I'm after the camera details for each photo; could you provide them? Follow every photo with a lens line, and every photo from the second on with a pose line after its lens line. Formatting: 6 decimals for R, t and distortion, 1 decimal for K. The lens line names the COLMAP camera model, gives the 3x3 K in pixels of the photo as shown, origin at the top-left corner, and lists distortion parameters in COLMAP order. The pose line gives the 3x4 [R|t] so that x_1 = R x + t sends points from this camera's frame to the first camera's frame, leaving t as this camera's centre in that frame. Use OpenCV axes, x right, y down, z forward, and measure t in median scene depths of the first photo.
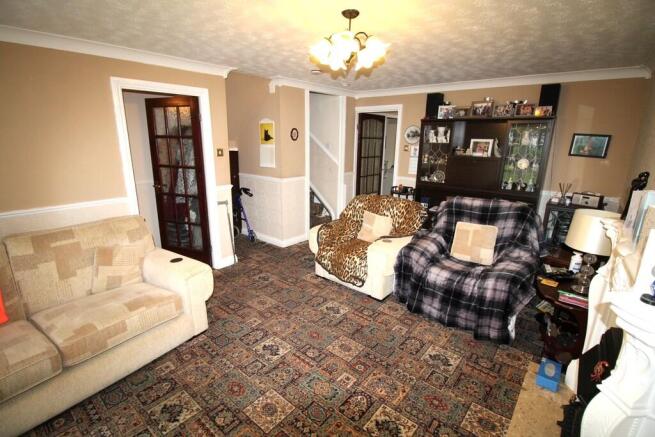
lens RADIAL K [[305.9, 0, 327.5], [0, 305.9, 218.5], [0, 0, 1]] dist [-0.032372, -0.000540]
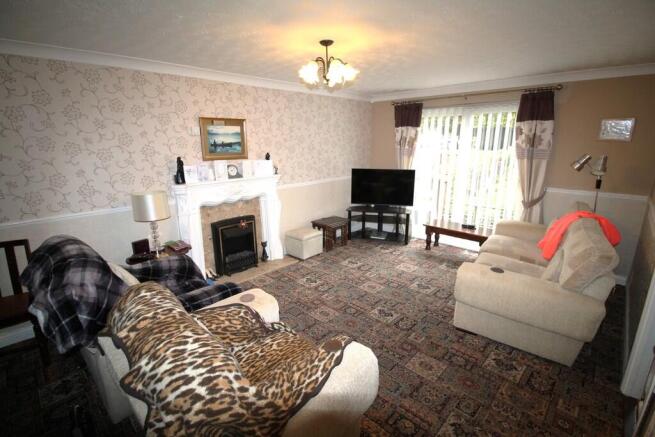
lens RADIAL K [[305.9, 0, 327.5], [0, 305.9, 218.5], [0, 0, 1]] dist [-0.032372, -0.000540]
pose [[-0.998036, -0.025429, 0.057258, 0.204909], [0.005756, 0.872843, 0.487968, -0.593352], [-0.062386, 0.487339, -0.870982, 2.238681]]
